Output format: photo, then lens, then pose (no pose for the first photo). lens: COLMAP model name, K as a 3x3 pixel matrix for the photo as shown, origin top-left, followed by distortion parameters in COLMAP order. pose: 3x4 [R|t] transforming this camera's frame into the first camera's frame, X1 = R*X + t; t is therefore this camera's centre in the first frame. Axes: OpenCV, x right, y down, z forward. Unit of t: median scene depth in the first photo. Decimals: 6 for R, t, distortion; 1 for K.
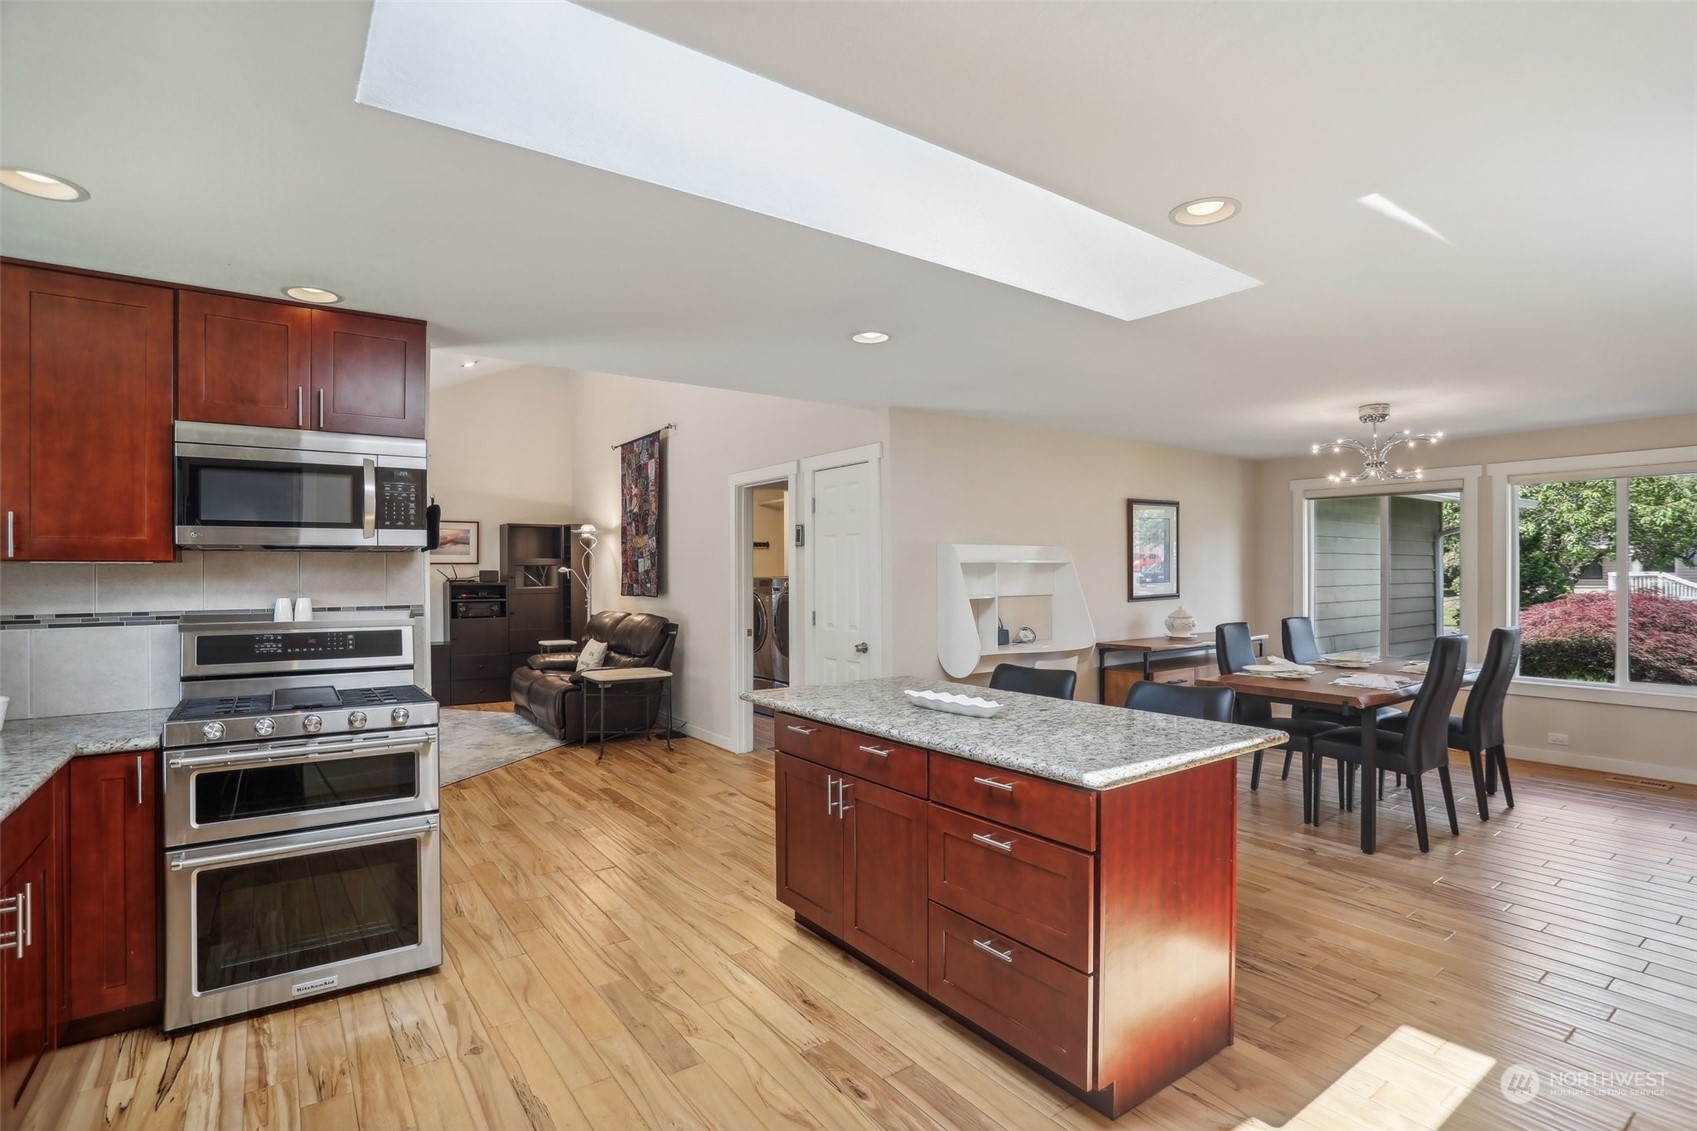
lens RADIAL K [[819.7, 0, 856.8], [0, 819.7, 576.6], [0, 0, 1]] dist [-0.041137, 0.012595]
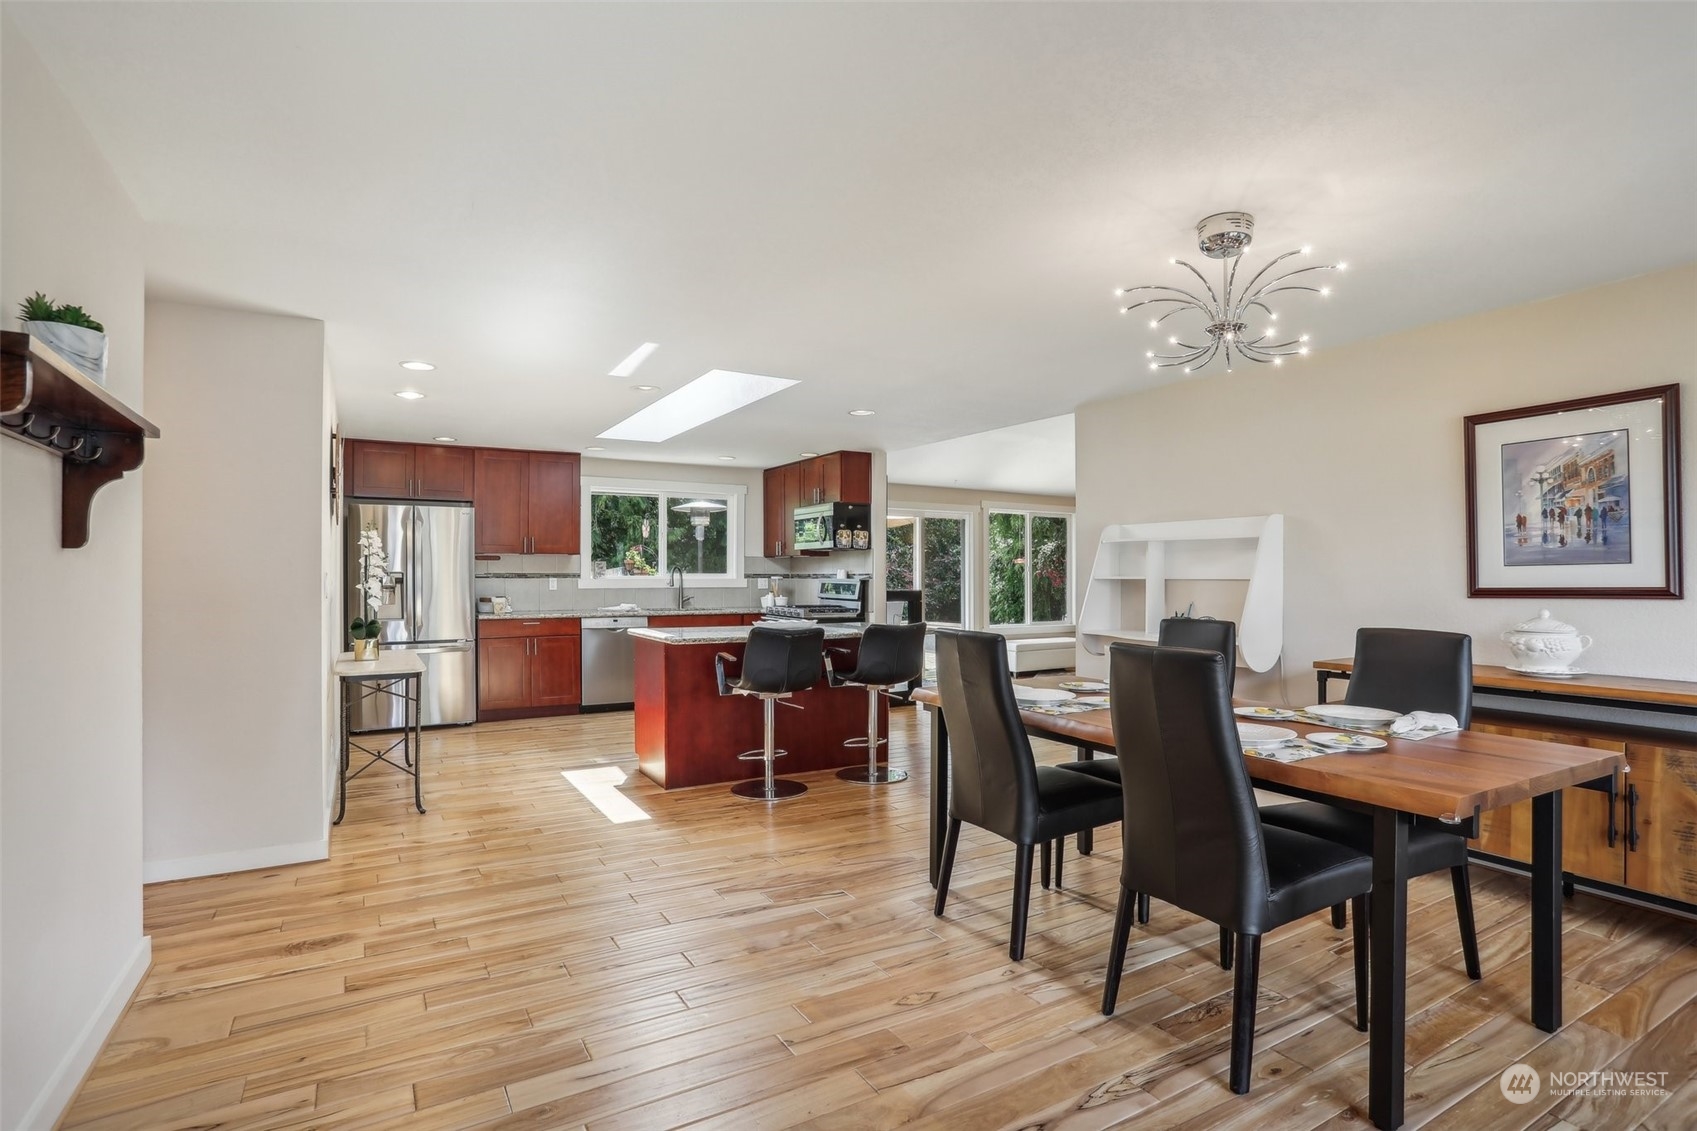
lens RADIAL K [[819.7, 0, 824.5], [0, 819.7, 572.7], [0, 0, 1]] dist [-0.041137, 0.012595]
pose [[-0.114180, 0.002774, -0.993456, 1.300522], [-0.005381, 0.999980, 0.003410, 0.019177], [0.993446, 0.005735, -0.114162, 0.867588]]
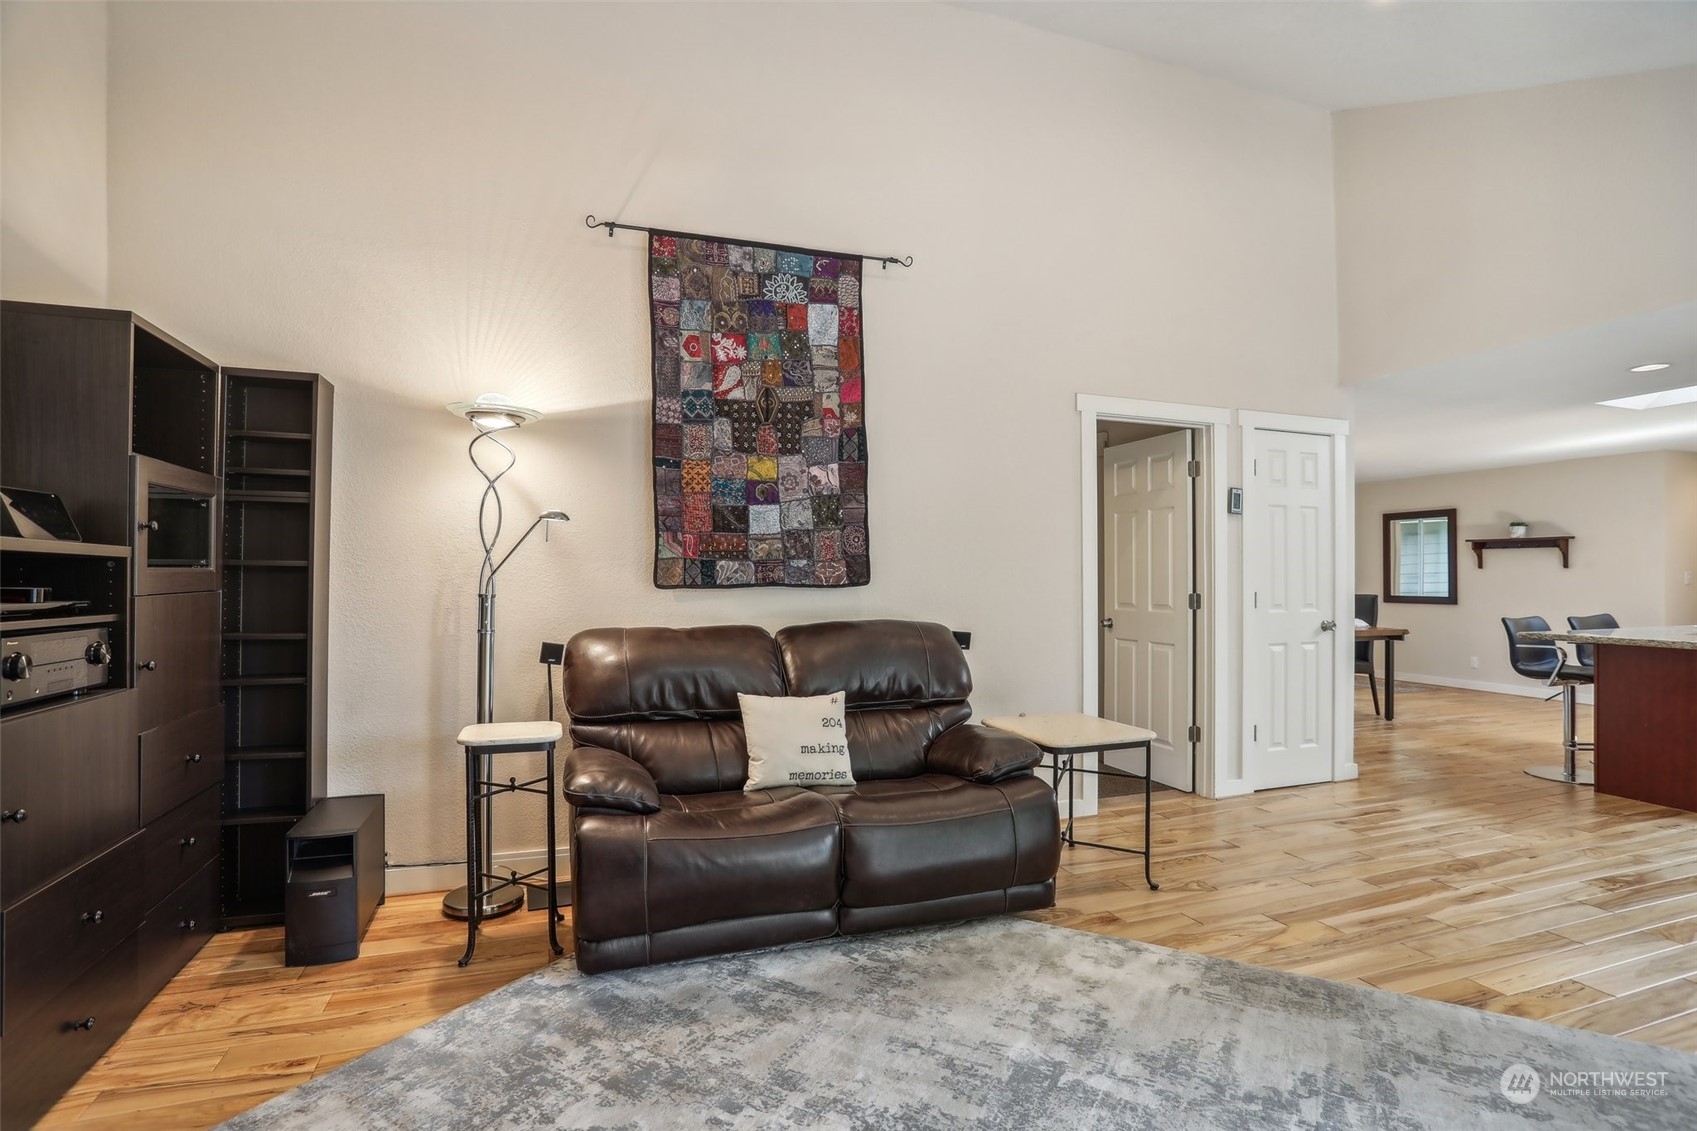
lens RADIAL K [[819.7, 0, 847.7], [0, 819.7, 569.2], [0, 0, 1]] dist [-0.041137, 0.012595]
pose [[0.278387, 0.010242, 0.960414, -1.189021], [-0.001128, 0.999946, -0.010337, 0.032297], [-0.960468, 0.001794, 0.278383, 1.420182]]
